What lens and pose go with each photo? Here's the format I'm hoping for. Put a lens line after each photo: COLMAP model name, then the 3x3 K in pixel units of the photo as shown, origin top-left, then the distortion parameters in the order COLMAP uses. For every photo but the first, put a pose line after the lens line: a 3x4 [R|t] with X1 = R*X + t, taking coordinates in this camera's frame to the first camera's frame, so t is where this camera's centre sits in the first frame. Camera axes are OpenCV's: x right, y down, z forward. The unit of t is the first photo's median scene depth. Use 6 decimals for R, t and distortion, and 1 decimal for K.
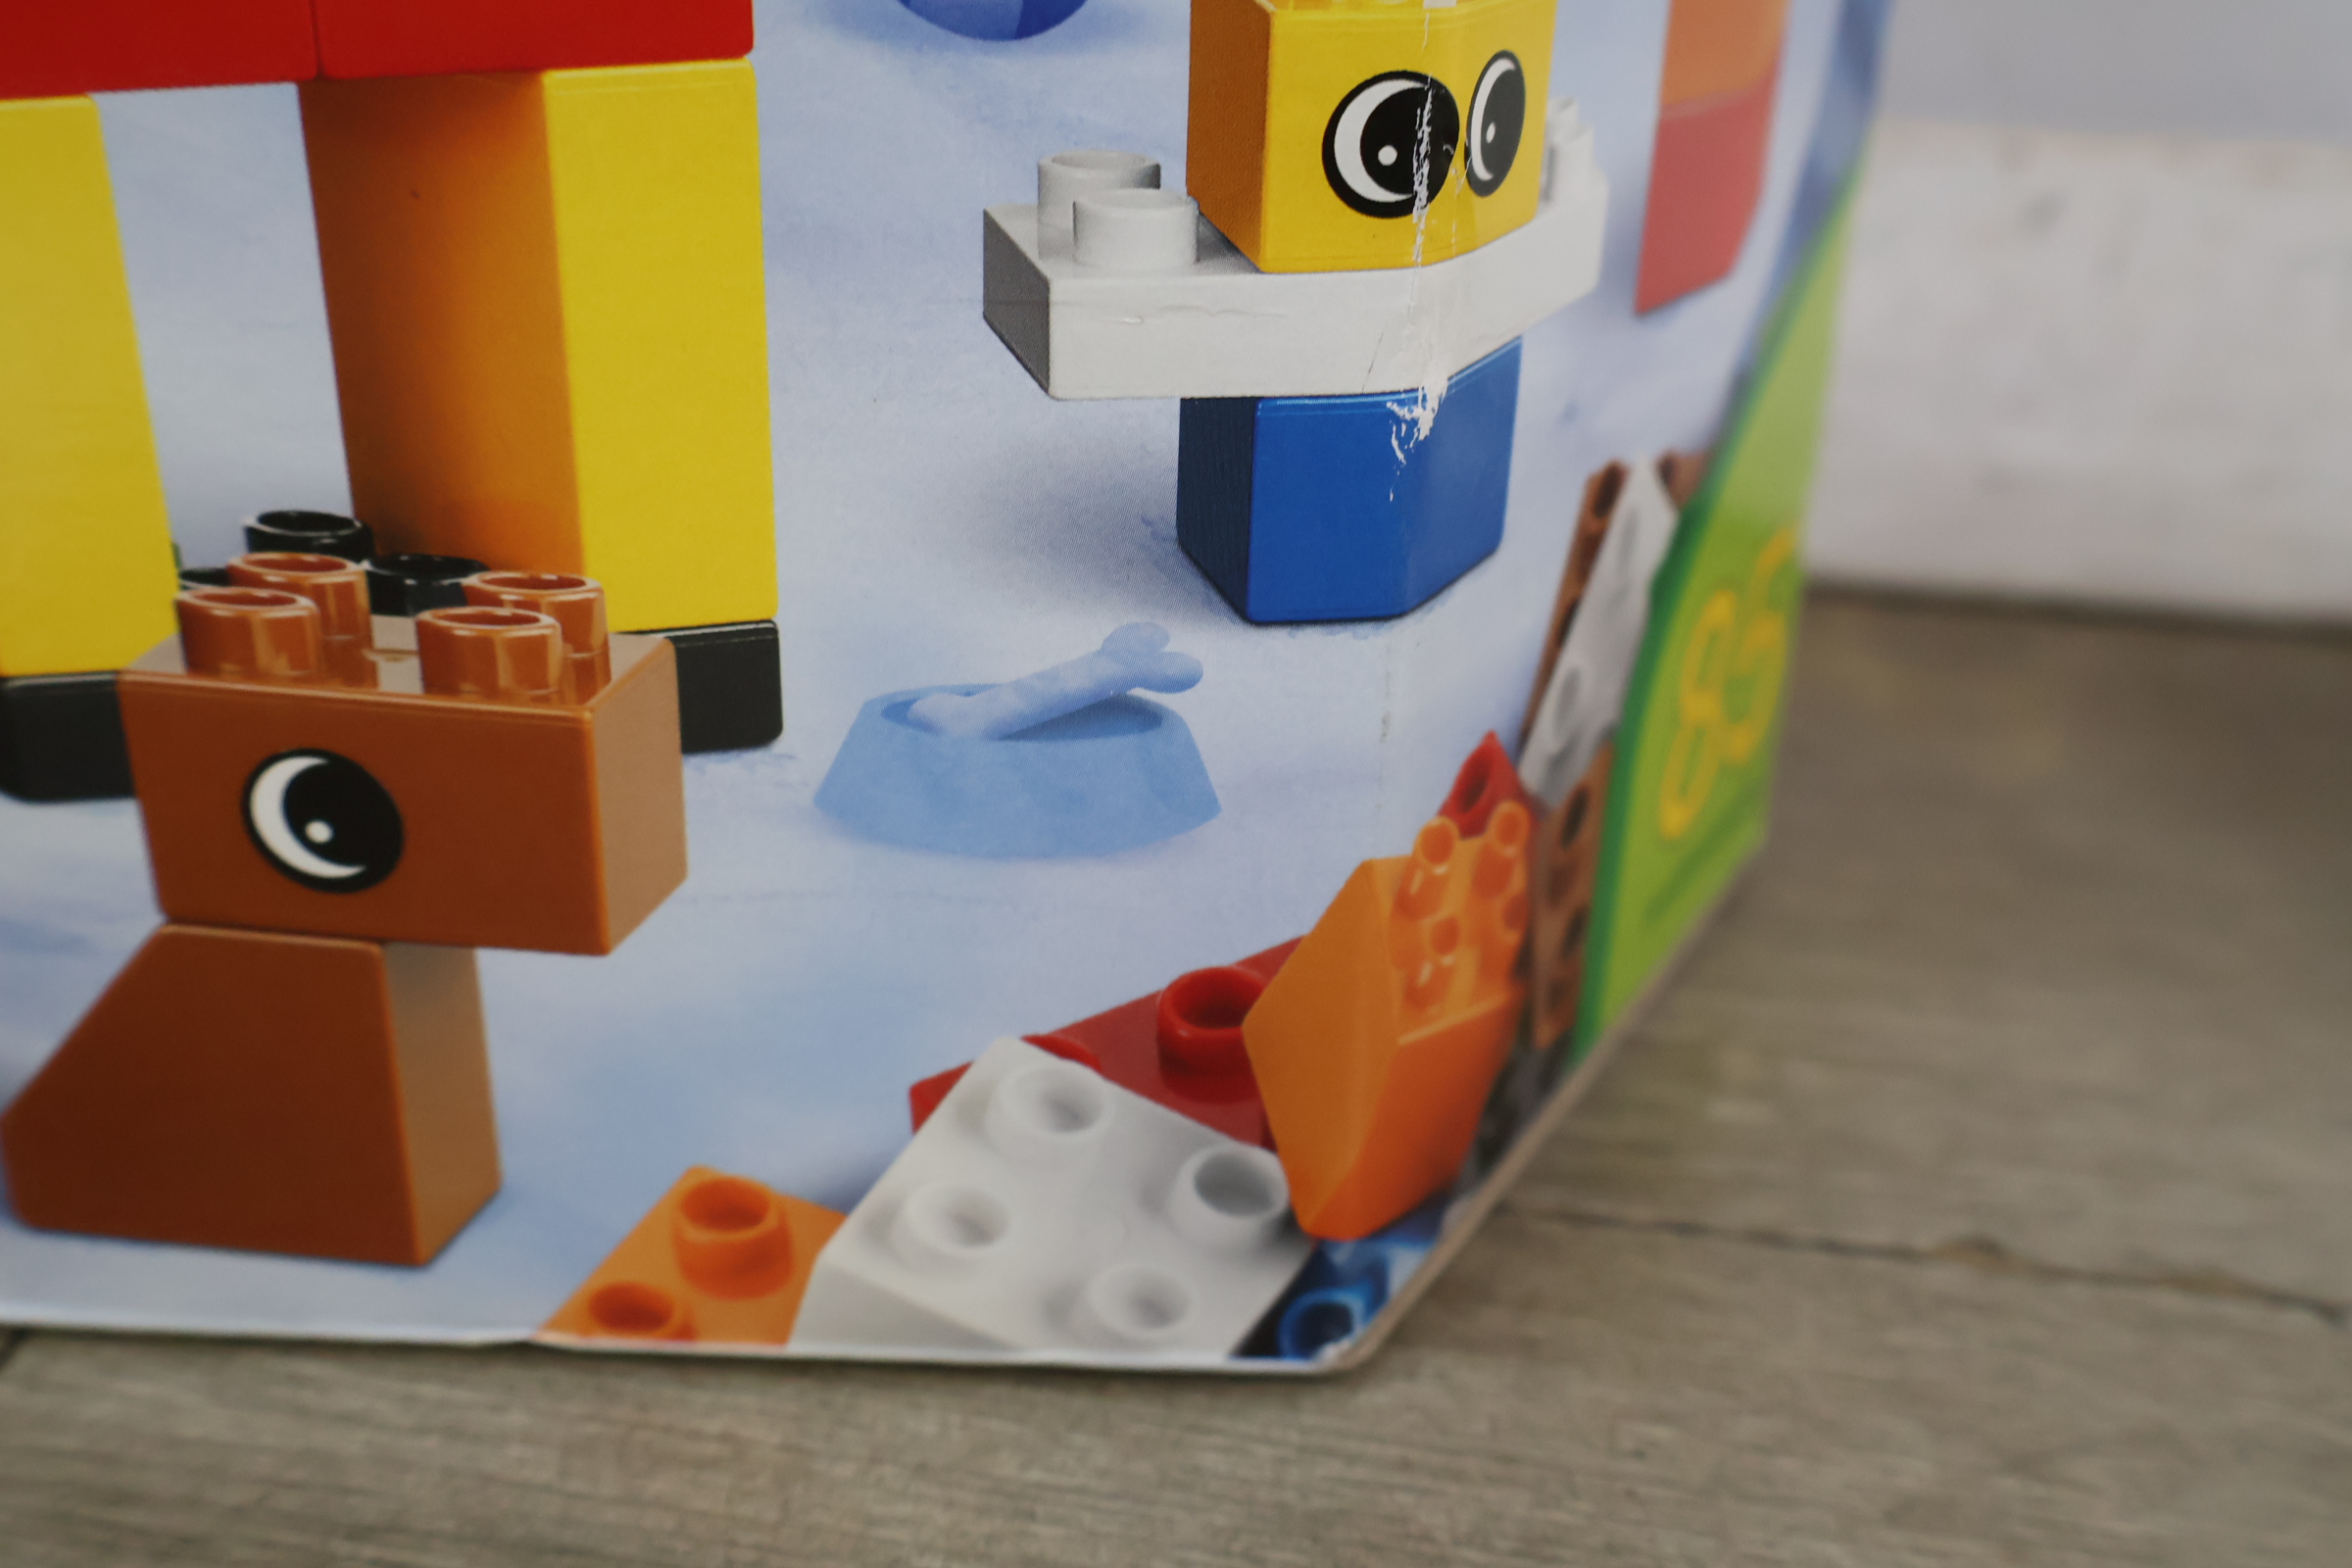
lens RADIAL K [[2346.2, 0, 1177.3], [0, 2346.2, 762.5], [0, 0, 1]] dist [0.012076, 0.000000]
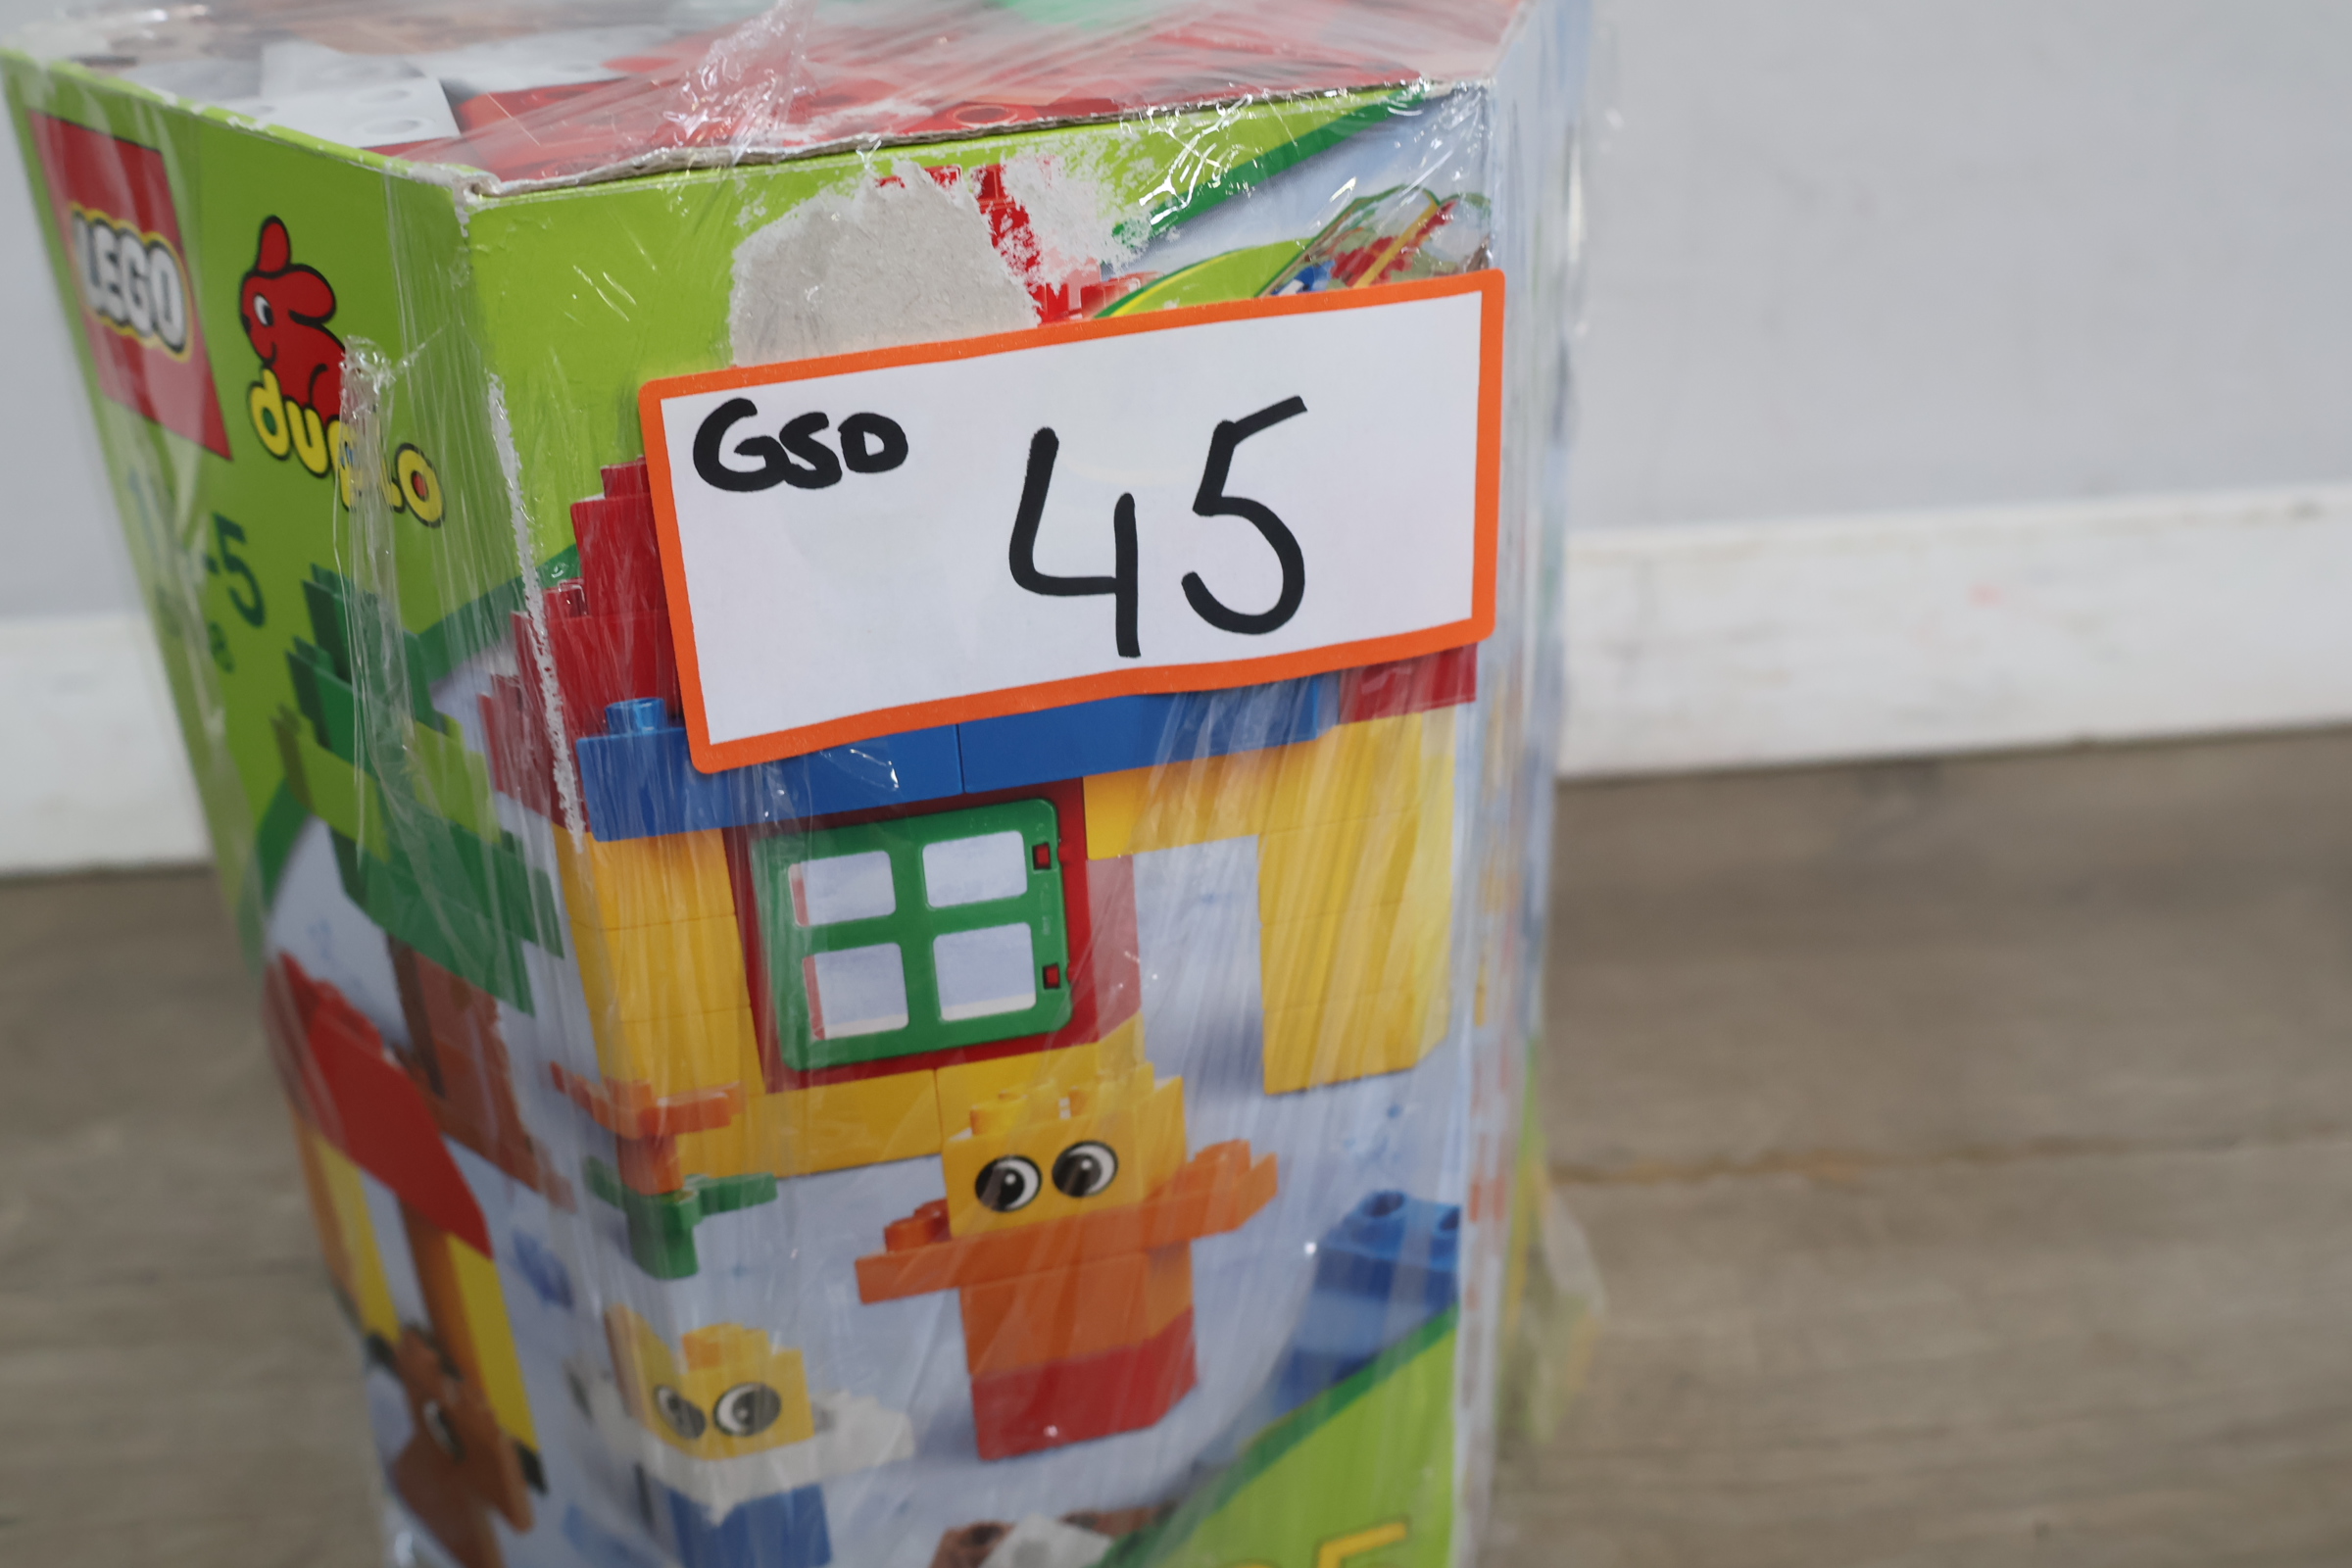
lens RADIAL K [[2346.2, 0, 1161.8], [0, 2346.2, 778.2], [0, 0, 1]] dist [0.012076, 0.000000]
pose [[0.730012, 0.278138, -0.624277, 1.315304], [-0.230501, 0.960122, 0.158227, -1.043356], [0.643391, 0.028389, 0.765011, -0.297022]]
